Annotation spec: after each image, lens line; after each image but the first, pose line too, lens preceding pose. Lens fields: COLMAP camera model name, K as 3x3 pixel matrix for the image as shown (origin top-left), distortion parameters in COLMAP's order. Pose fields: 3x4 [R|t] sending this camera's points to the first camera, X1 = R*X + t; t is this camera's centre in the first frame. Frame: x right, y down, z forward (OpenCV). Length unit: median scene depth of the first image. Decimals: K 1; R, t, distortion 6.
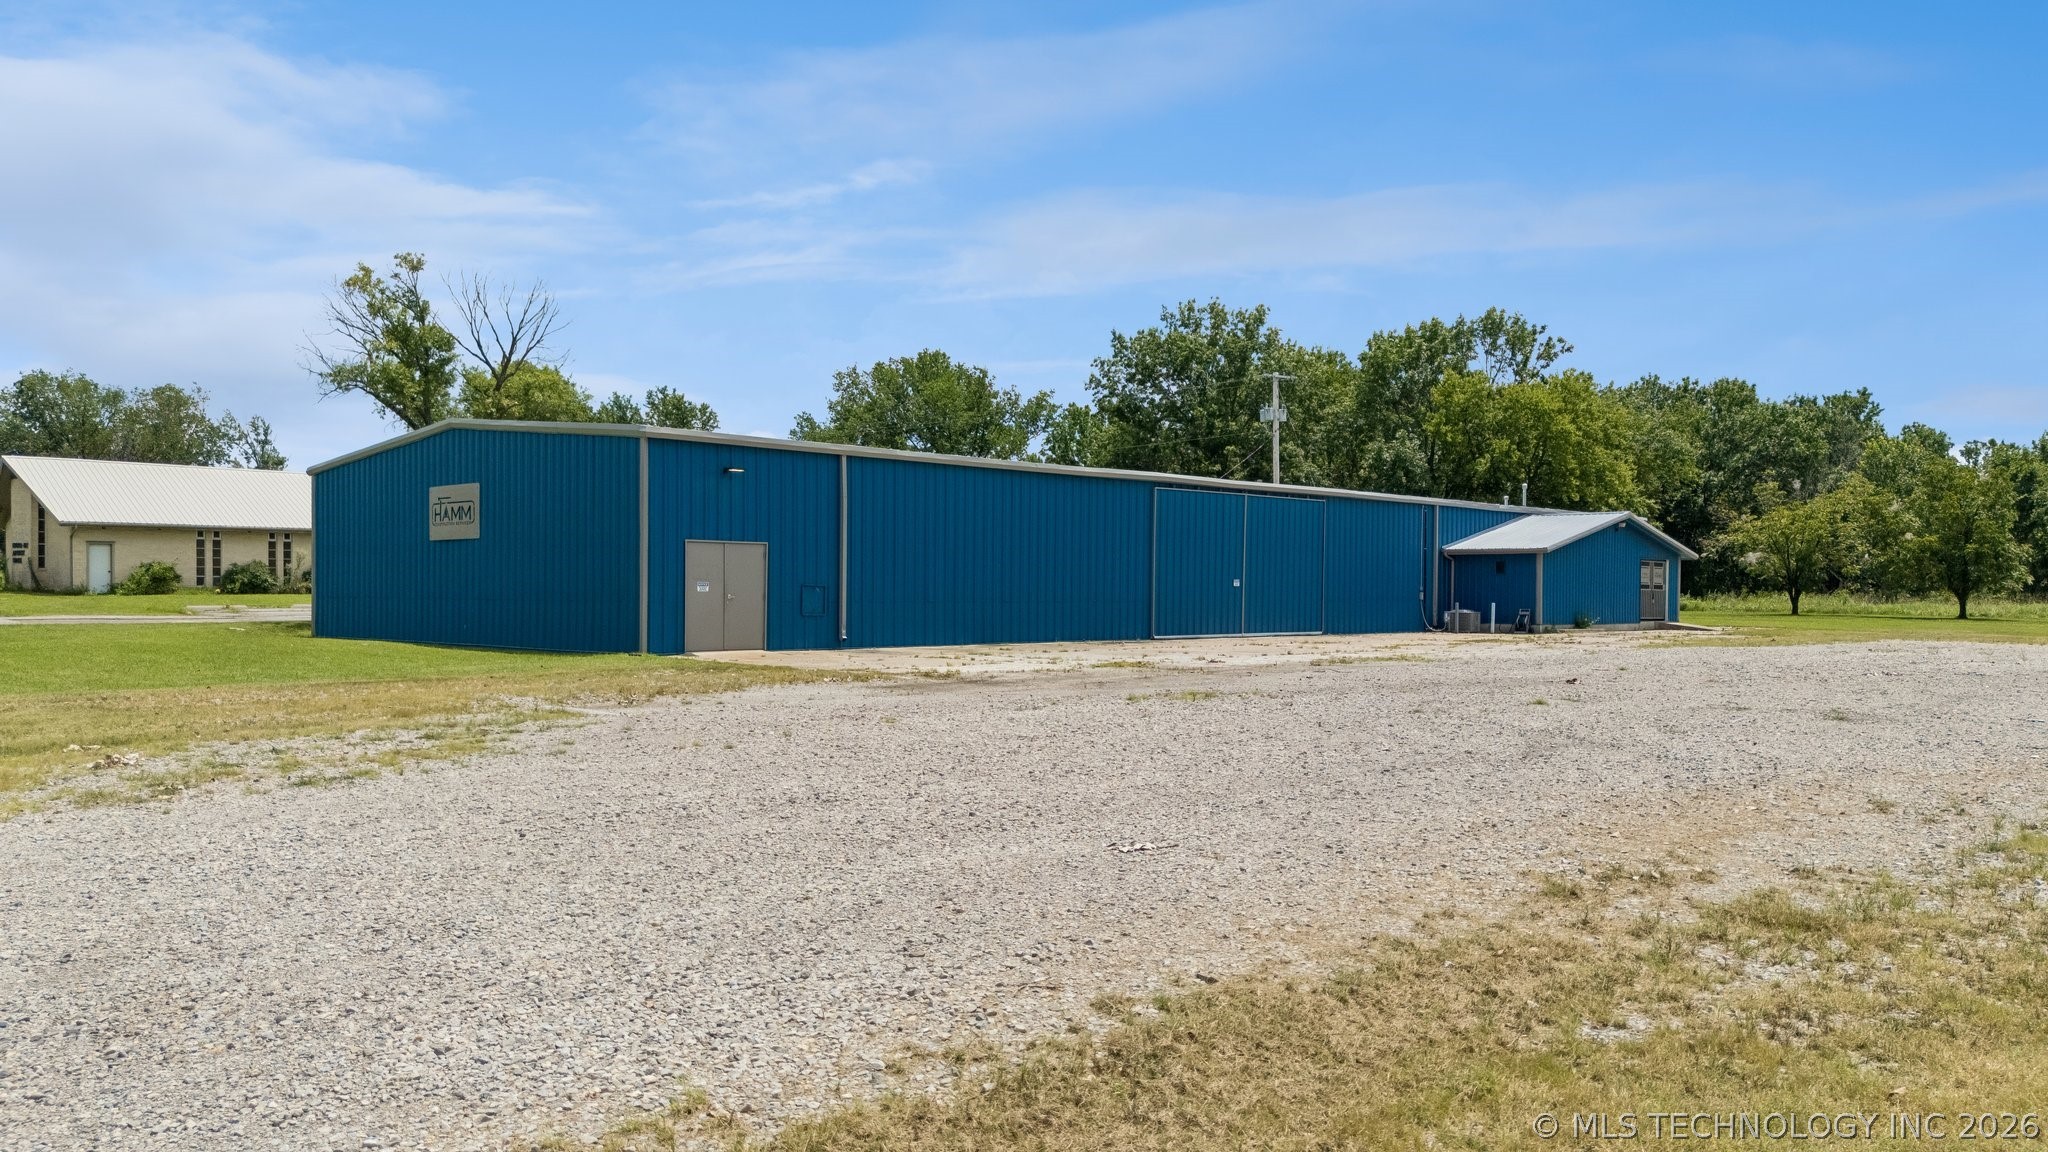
lens RADIAL K [[1535.8, 0, 1013.5], [0, 1535.8, 580.2], [0, 0, 1]] dist [0.105637, -0.130719]
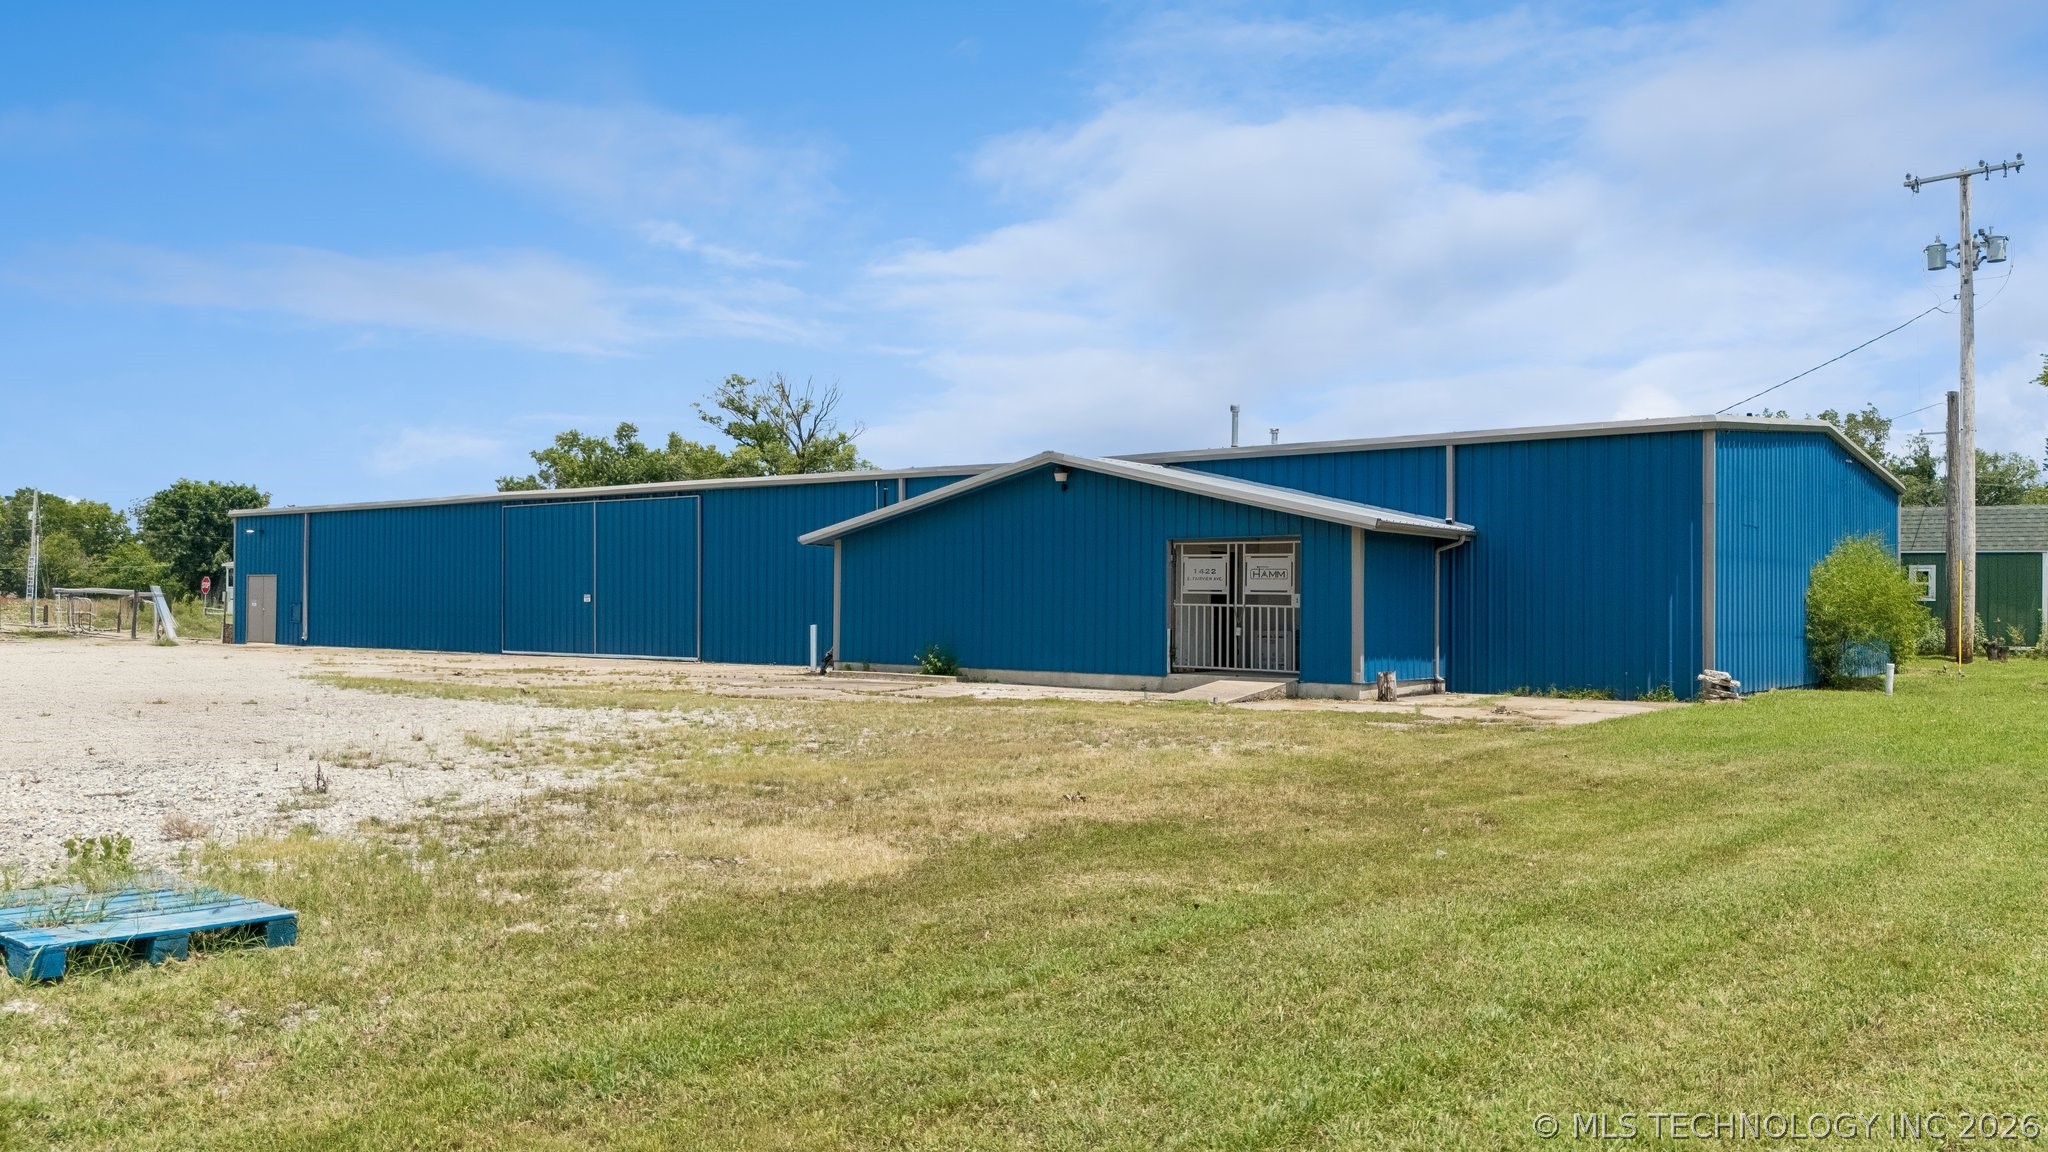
lens RADIAL K [[1535.8, 0, 1013.5], [0, 1535.8, 580.2], [0, 0, 1]] dist [0.105637, -0.130719]
pose [[0.123167, -0.022590, -0.992129, 1.063745], [-0.001132, 0.999737, -0.022904, 0.011425], [0.992385, 0.003944, 0.123109, 1.107259]]
